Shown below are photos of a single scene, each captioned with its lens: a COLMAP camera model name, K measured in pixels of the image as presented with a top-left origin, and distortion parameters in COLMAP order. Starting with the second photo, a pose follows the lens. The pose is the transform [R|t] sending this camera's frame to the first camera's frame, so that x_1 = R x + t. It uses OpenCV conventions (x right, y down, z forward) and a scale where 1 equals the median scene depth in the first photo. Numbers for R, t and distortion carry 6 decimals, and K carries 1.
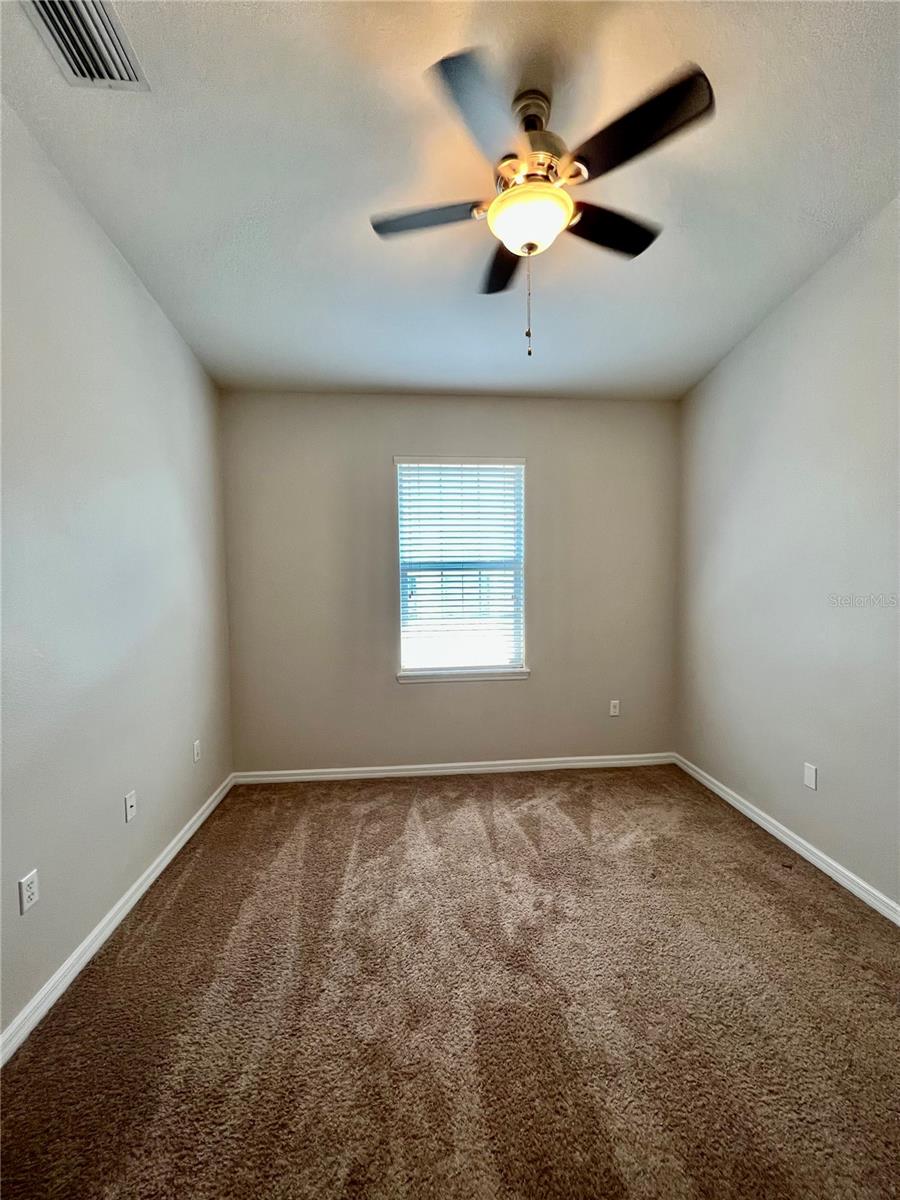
lens RADIAL K [[478.1, 0, 452.2], [0, 478.1, 604.2], [0, 0, 1]] dist [-0.001403, 0.000433]
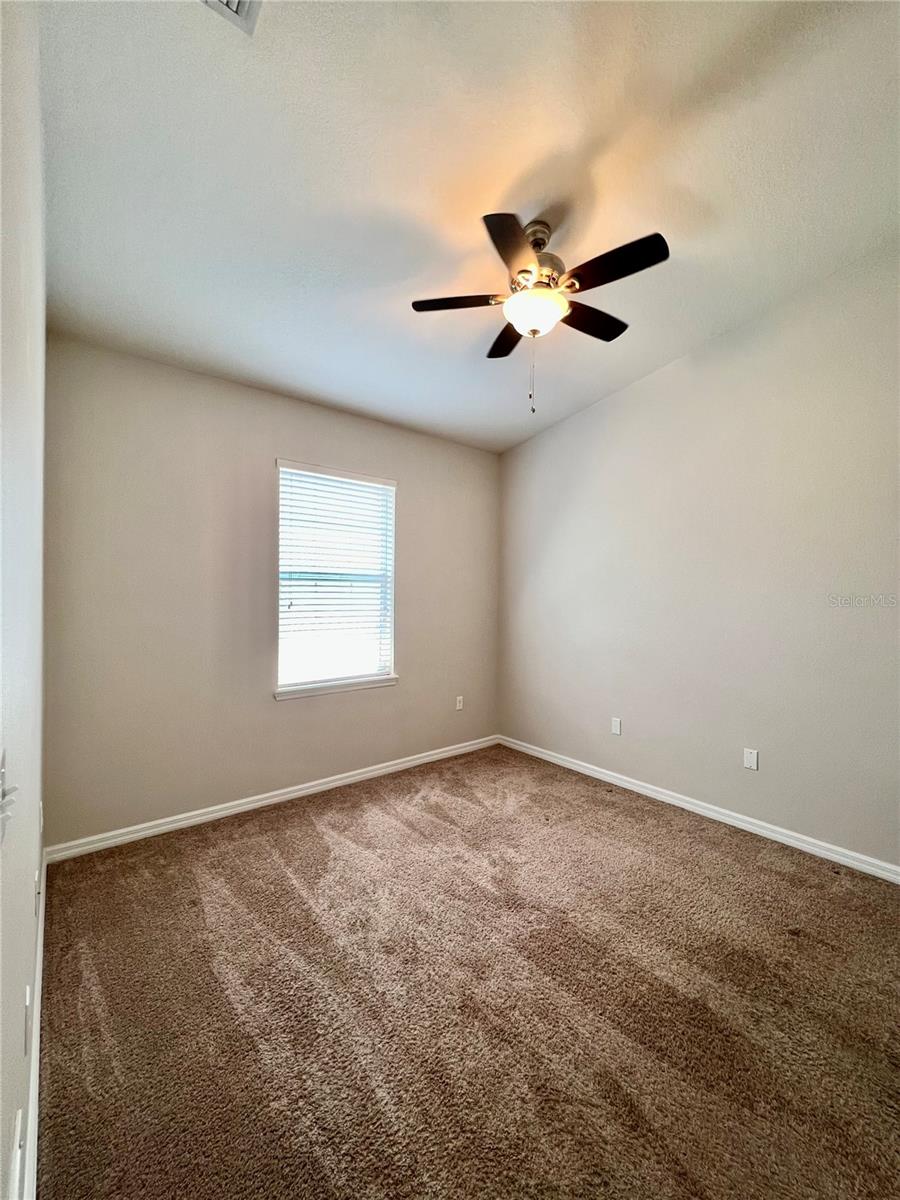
lens RADIAL K [[478.1, 0, 453.3], [0, 478.1, 603.2], [0, 0, 1]] dist [-0.001403, 0.000433]
pose [[0.827693, 0.006592, 0.561142, -0.427298], [0.021010, 0.998866, -0.042725, 0.029031], [-0.560787, 0.047153, 0.826616, 0.039042]]
